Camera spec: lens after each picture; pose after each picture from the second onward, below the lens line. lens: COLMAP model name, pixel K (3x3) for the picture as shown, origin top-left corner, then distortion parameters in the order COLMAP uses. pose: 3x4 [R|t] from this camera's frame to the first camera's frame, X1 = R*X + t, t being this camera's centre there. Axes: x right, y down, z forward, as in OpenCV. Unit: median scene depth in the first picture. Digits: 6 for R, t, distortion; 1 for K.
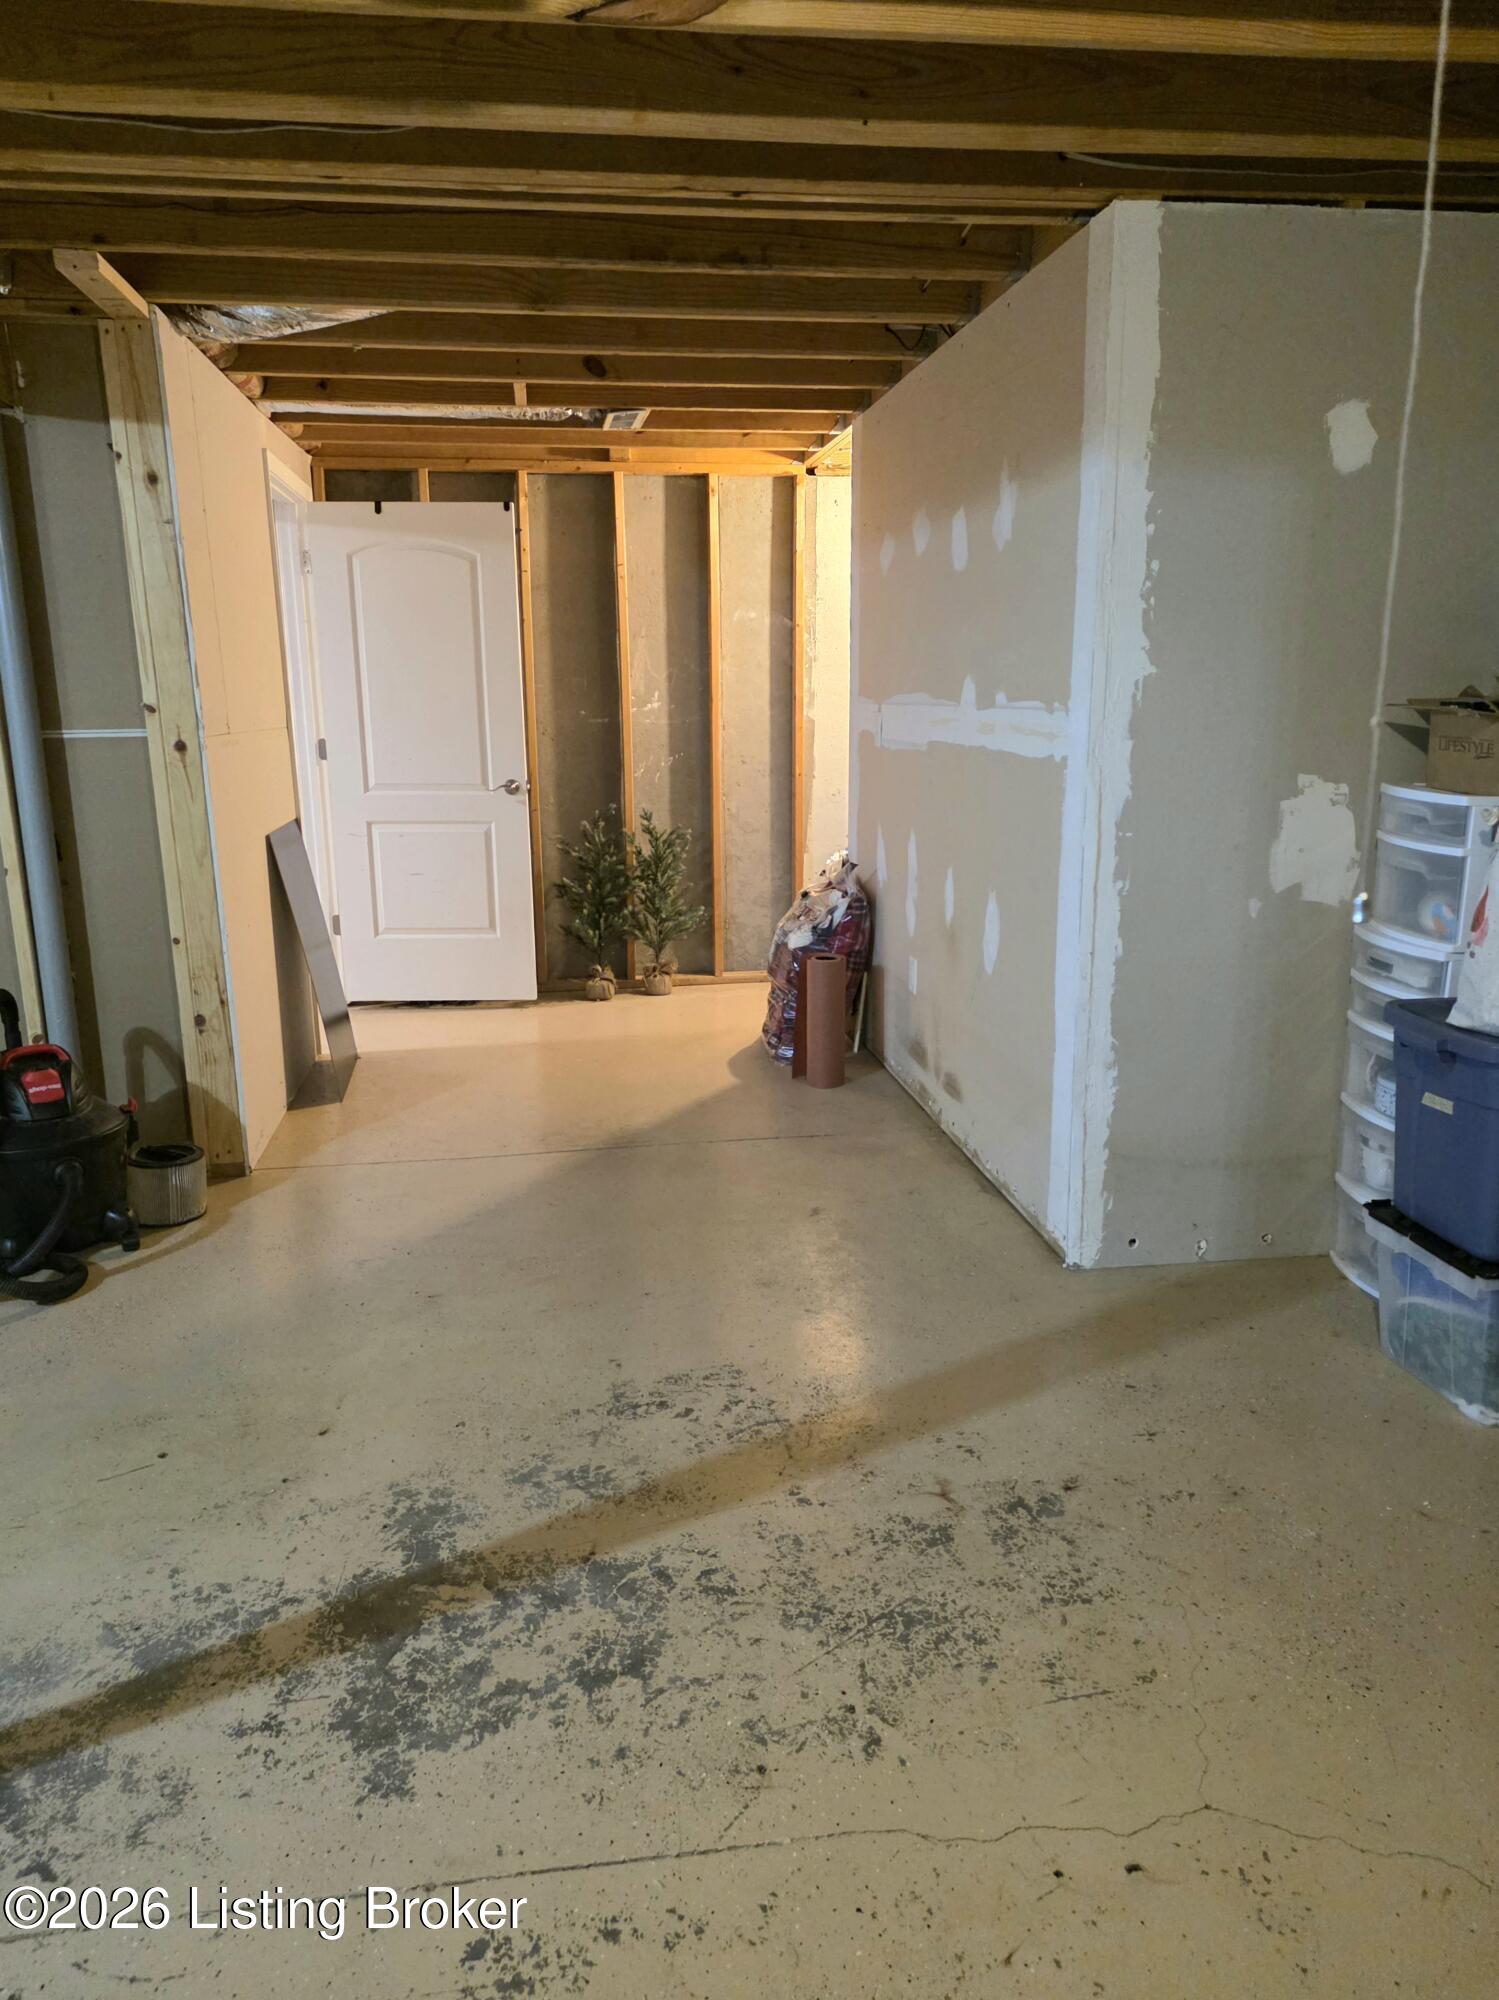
lens RADIAL K [[1321.0, 0, 756.1], [0, 1321.0, 986.7], [0, 0, 1]] dist [0.126298, -0.158880]
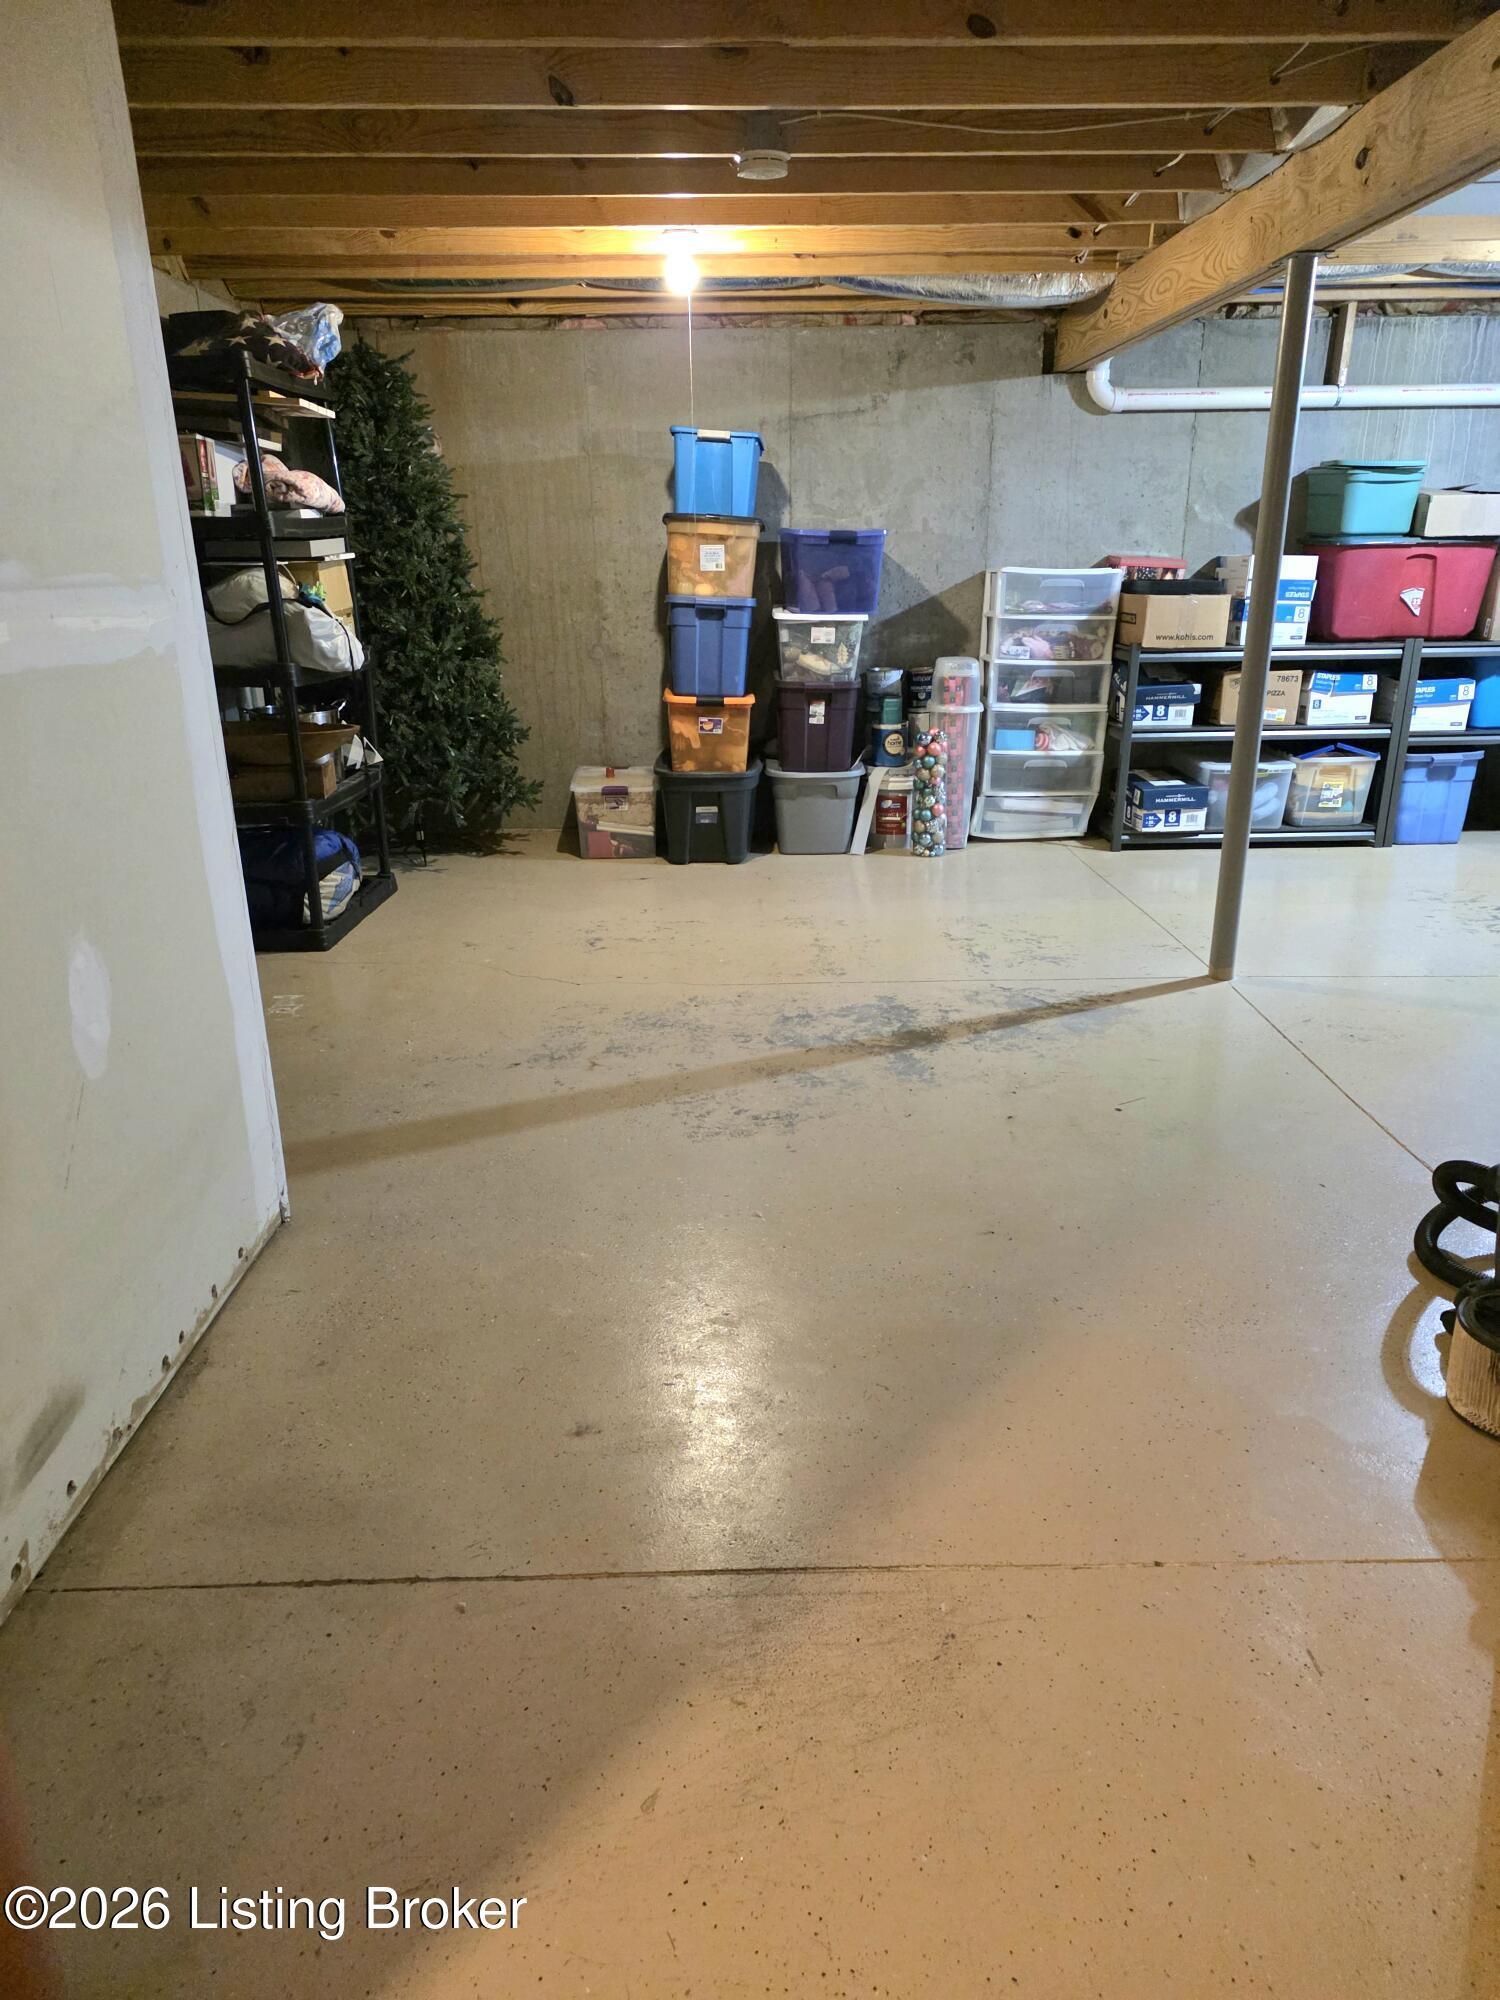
lens RADIAL K [[1321.0, 0, 756.6], [0, 1321.0, 986.7], [0, 0, 1]] dist [0.126298, -0.158880]
pose [[-0.988905, -0.017292, 0.147540, -0.330410], [0.059426, 0.864218, 0.499596, -0.562239], [-0.136146, 0.502820, -0.853602, 2.605590]]
